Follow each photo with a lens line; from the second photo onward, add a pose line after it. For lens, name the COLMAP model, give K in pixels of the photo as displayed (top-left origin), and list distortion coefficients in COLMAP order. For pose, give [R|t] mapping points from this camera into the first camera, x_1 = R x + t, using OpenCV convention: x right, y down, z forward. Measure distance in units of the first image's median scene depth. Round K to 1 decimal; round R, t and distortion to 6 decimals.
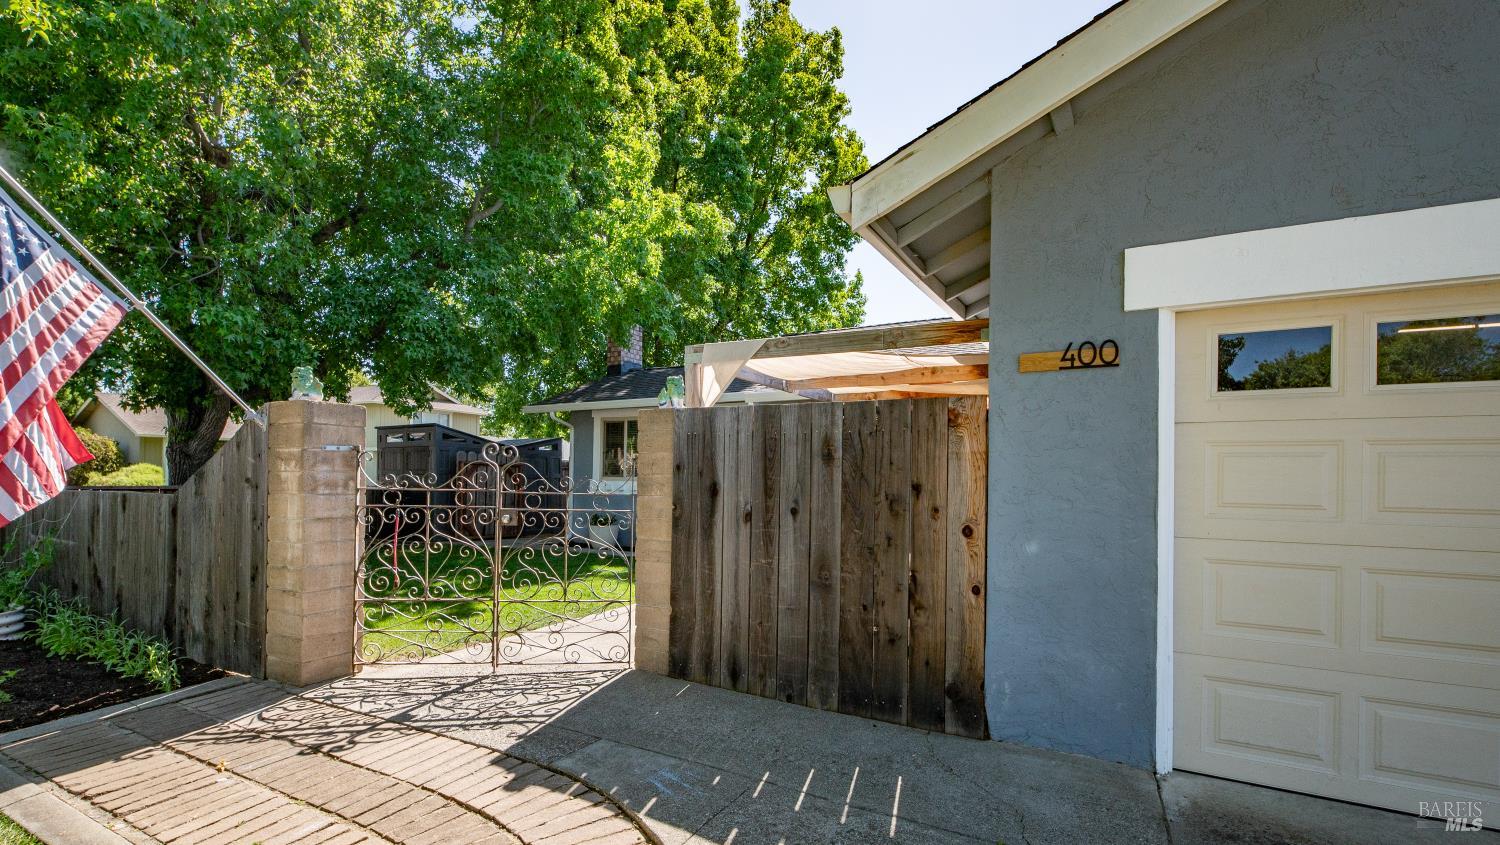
lens RADIAL K [[663.7, 0, 722.8], [0, 663.7, 470.8], [0, 0, 1]] dist [-0.000492, -0.000120]
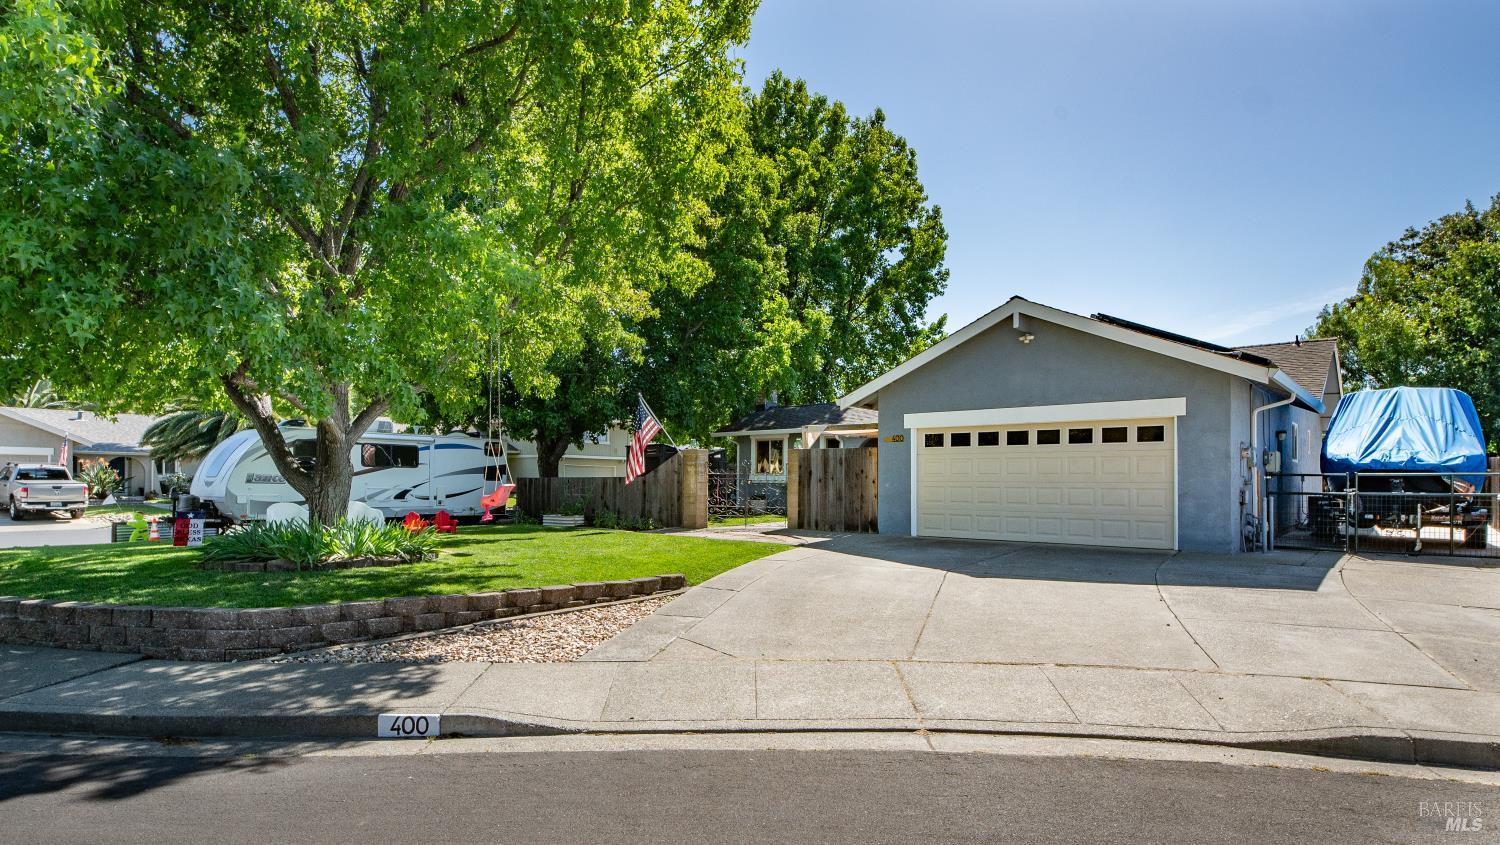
lens RADIAL K [[710.3, 0, 737.7], [0, 710.3, 474.5], [0, 0, 1]] dist [0.001462, -0.000026]
pose [[0.987487, -0.010884, -0.157324, 0.075431], [0.011358, 0.999933, 0.002112, 0.009431], [0.157290, -0.003873, 0.987545, -1.048654]]
